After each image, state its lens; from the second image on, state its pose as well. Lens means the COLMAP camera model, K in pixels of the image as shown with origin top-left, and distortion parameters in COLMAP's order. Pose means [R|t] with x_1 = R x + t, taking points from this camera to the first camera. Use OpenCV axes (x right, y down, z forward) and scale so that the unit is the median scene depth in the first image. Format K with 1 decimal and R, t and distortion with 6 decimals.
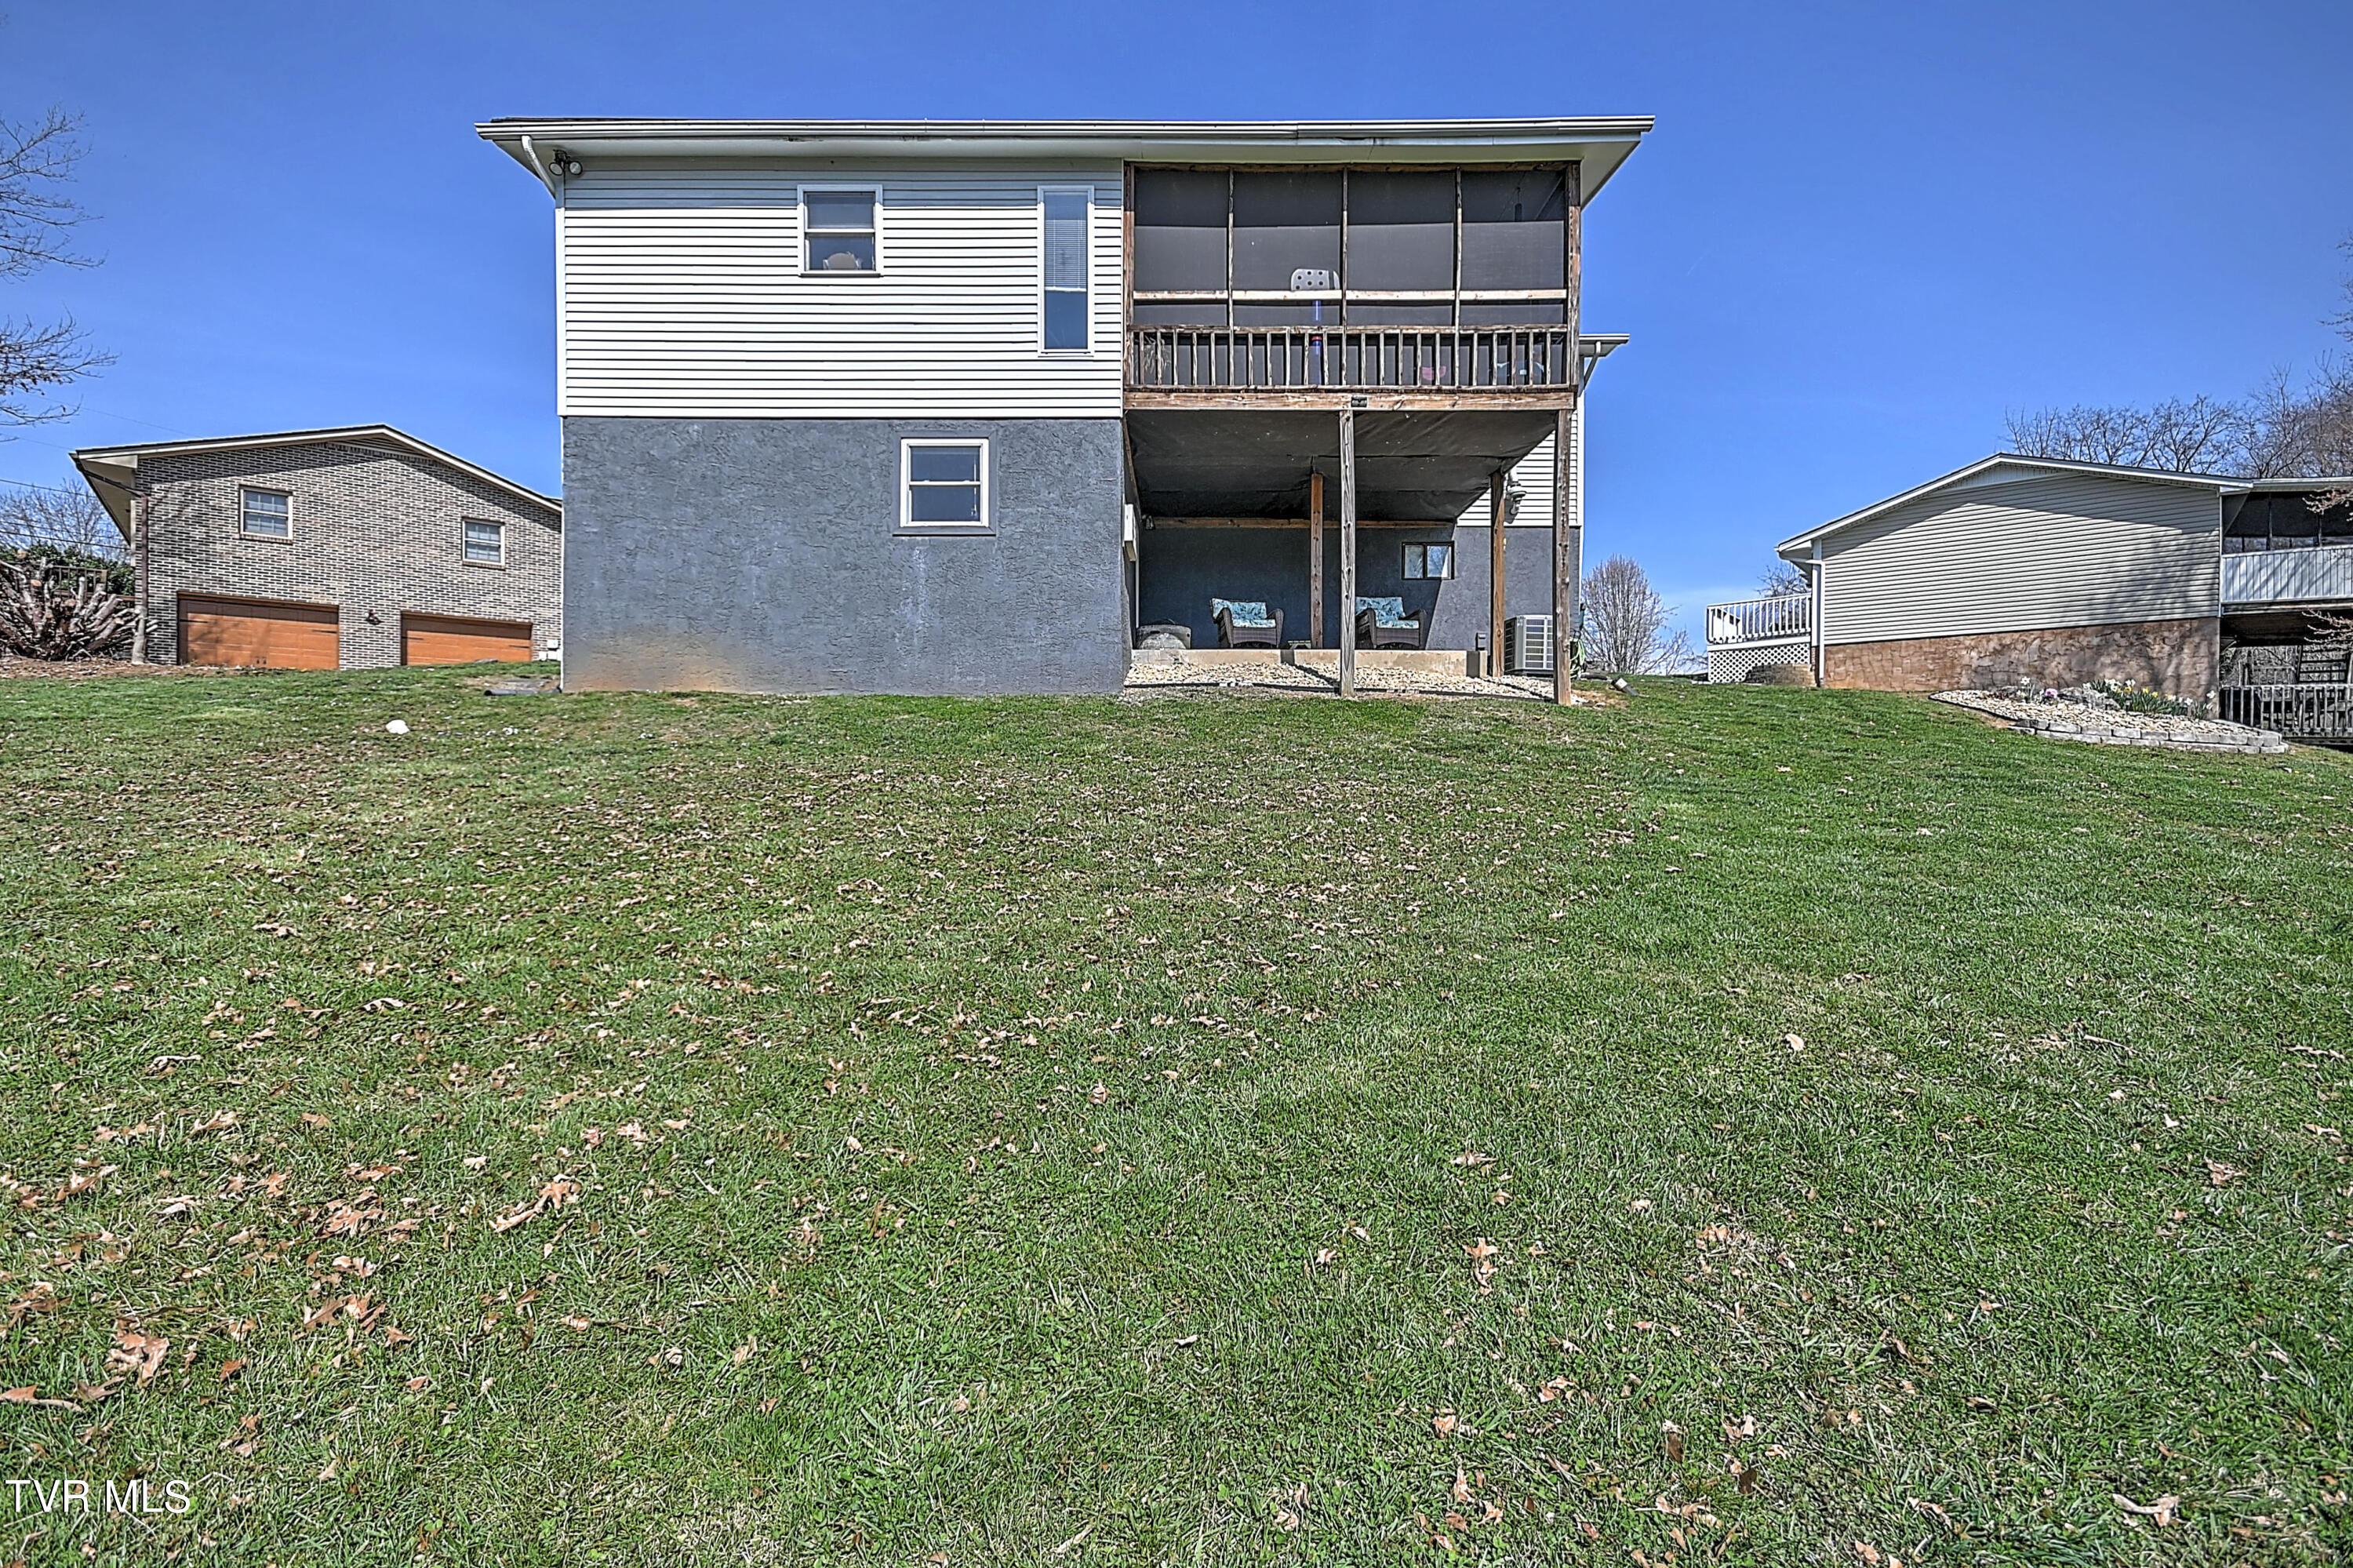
lens RADIAL K [[1051.4, 0, 1153.6], [0, 1051.4, 788.4], [0, 0, 1]] dist [0.016311, -0.004960]
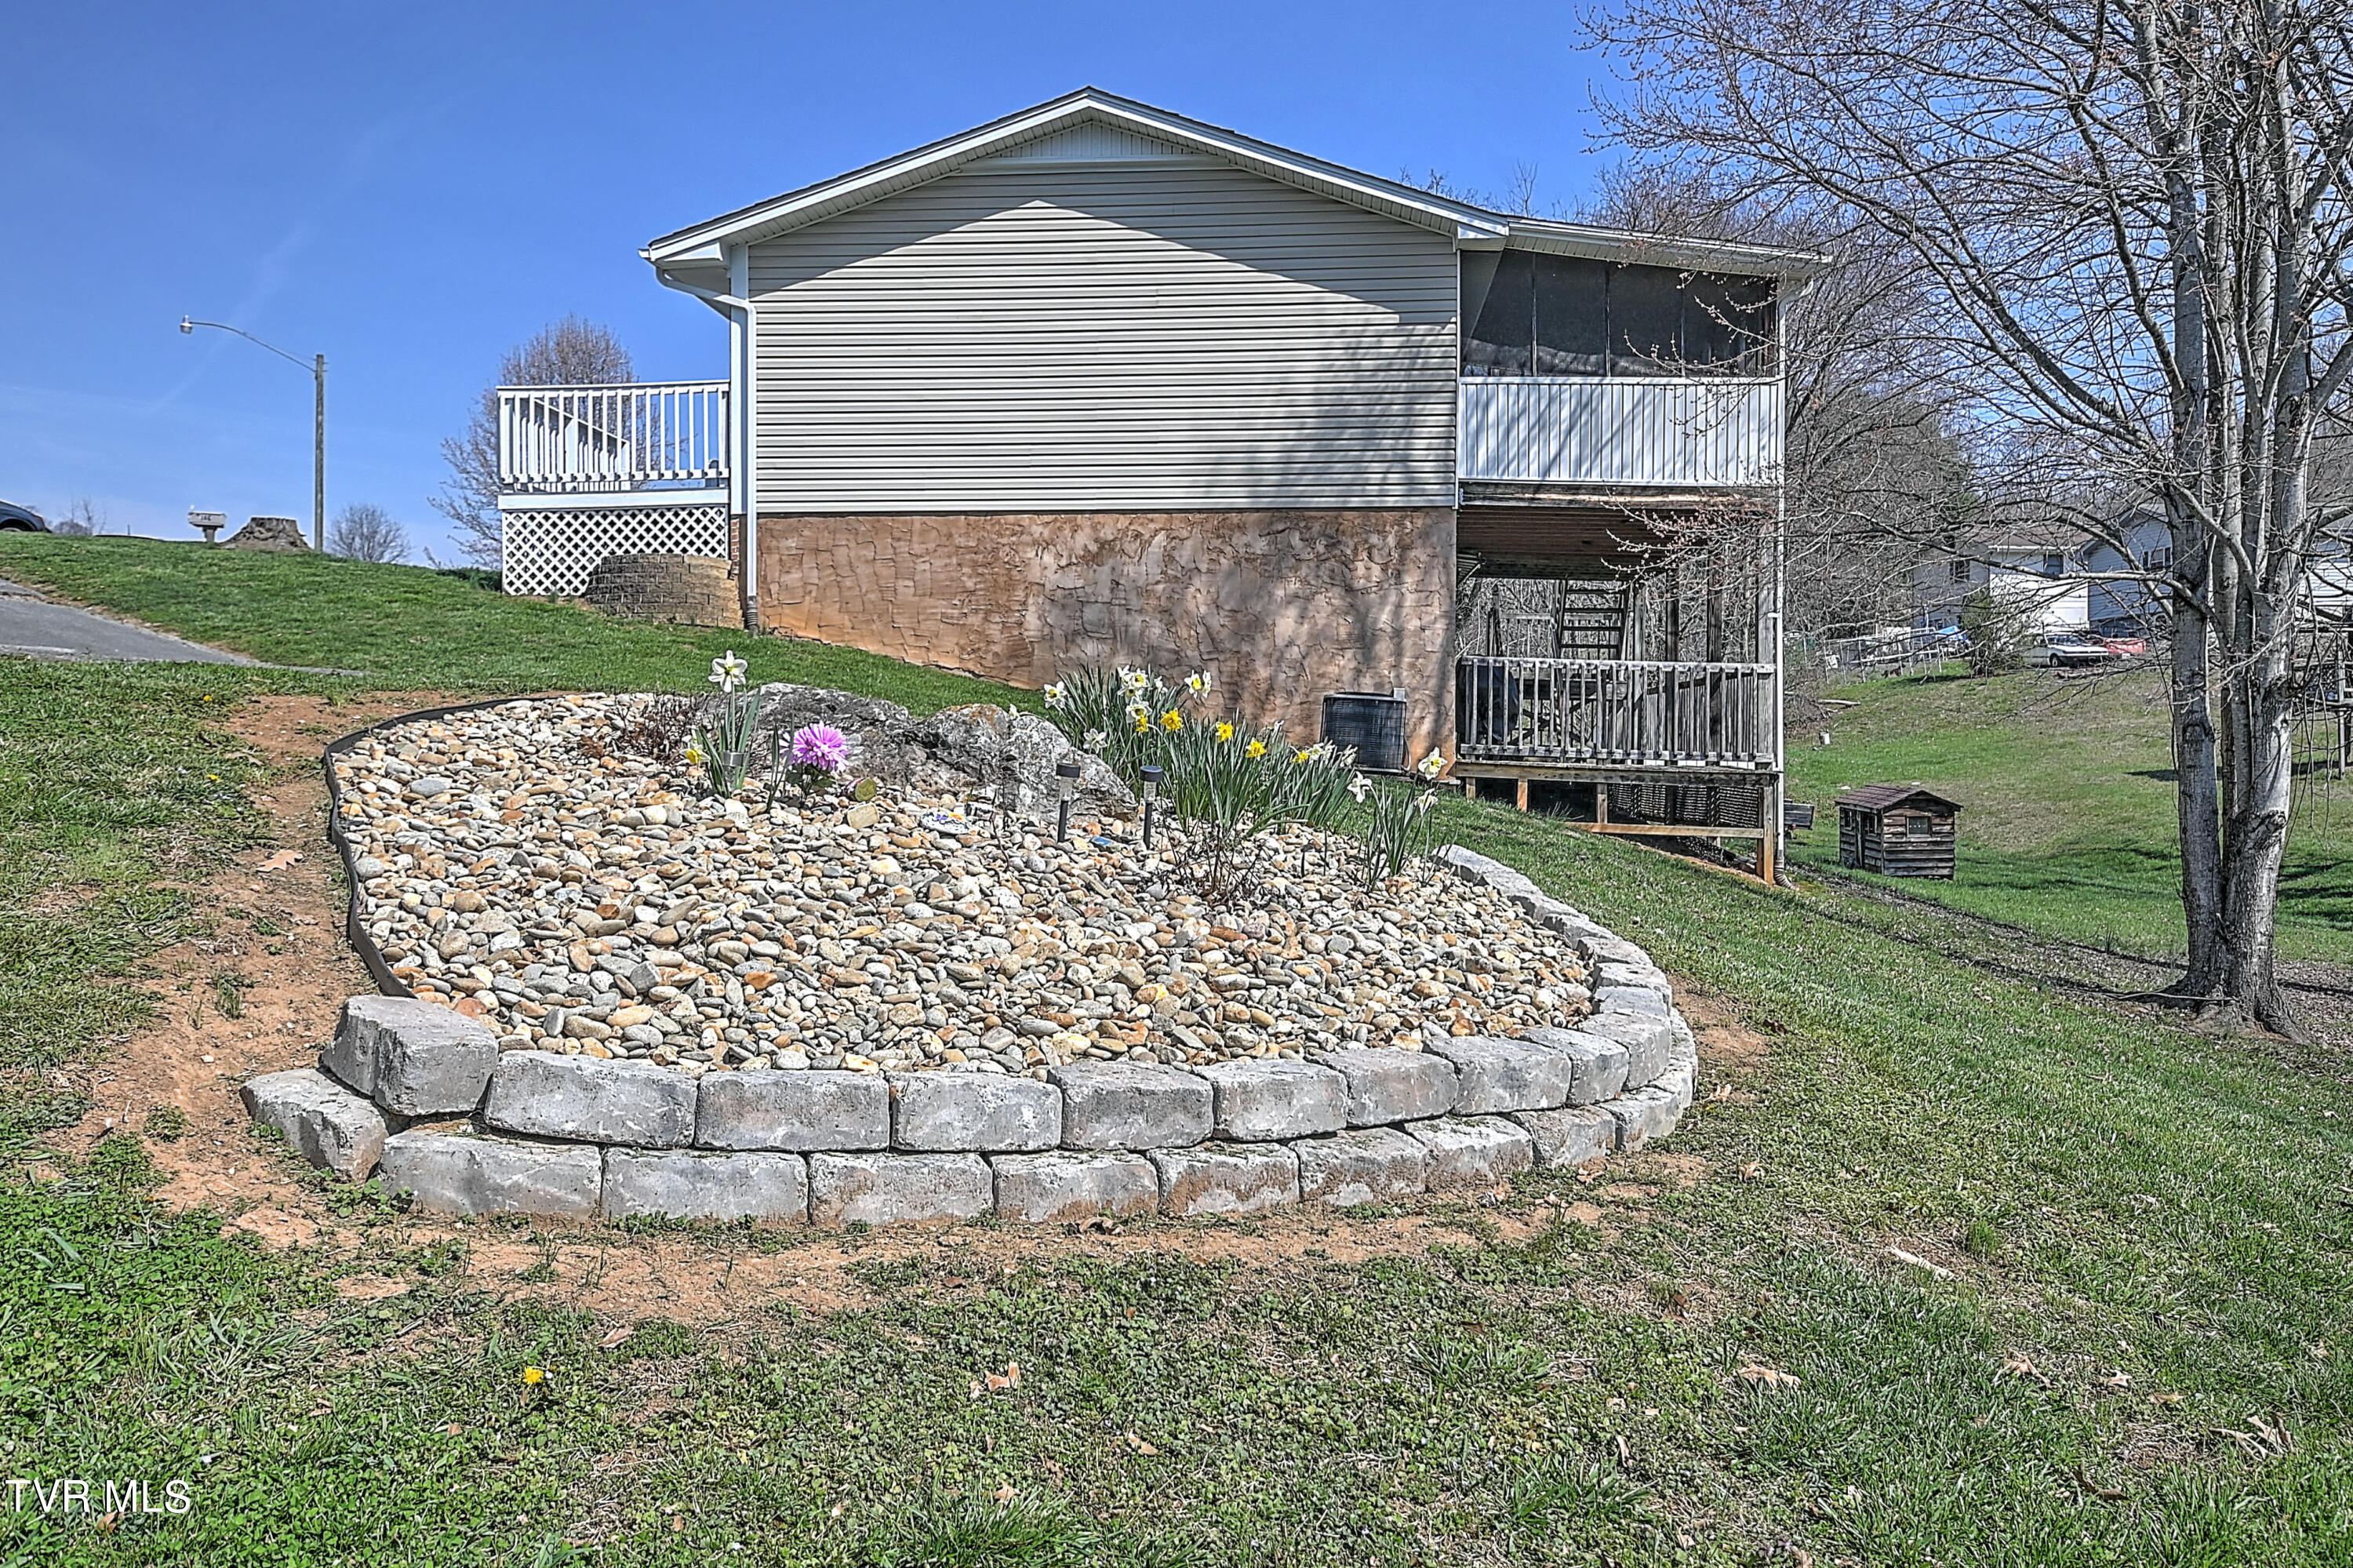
lens RADIAL K [[1768.3, 0, 1174.4], [0, 1768.3, 778.5], [0, 0, 1]] dist [0.027534, 0.030672]
pose [[0.808131, -0.012440, 0.588872, 0.728511], [0.003705, 0.999865, 0.016038, -0.091996], [-0.588992, -0.010779, 0.808067, 0.730510]]
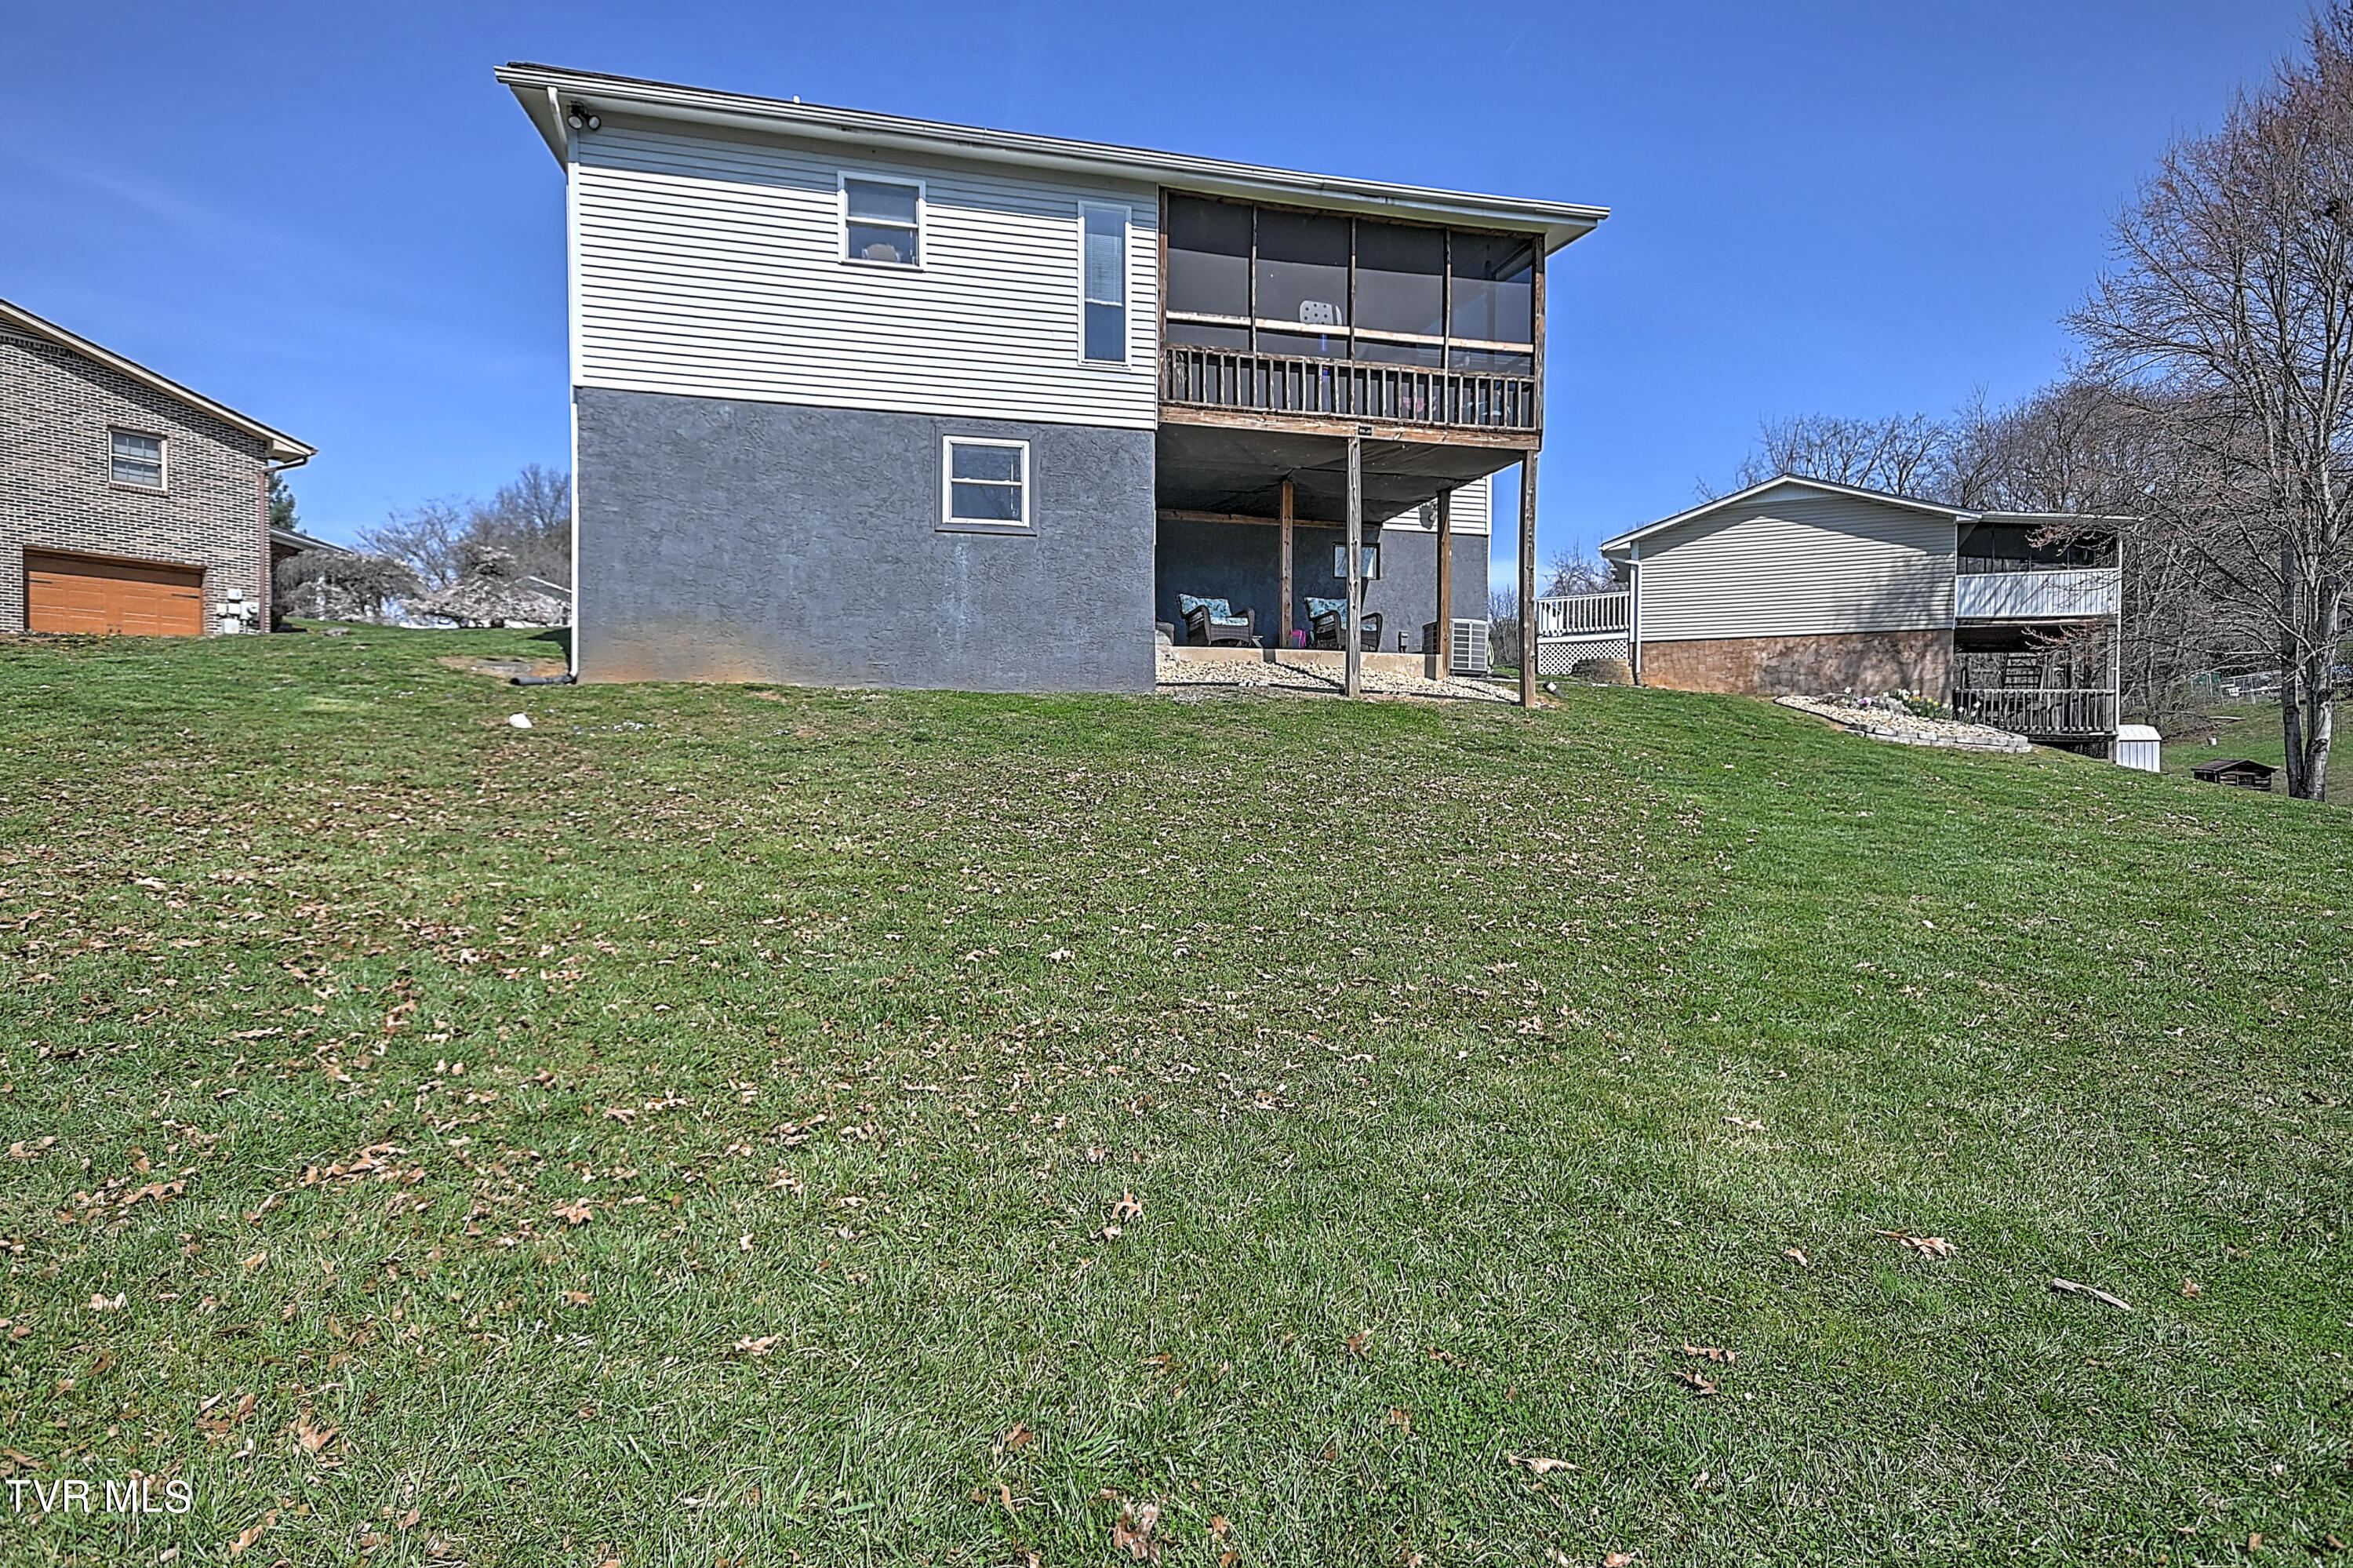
lens RADIAL K [[1300.6, 0, 1119.1], [0, 1300.6, 785.3], [0, 0, 1]] dist [0.026108, 0.004679]
pose [[0.967435, -0.001898, 0.253111, -0.389685], [-0.000239, 0.999965, 0.008413, -0.006885], [-0.253118, -0.008200, 0.967401, -0.251610]]
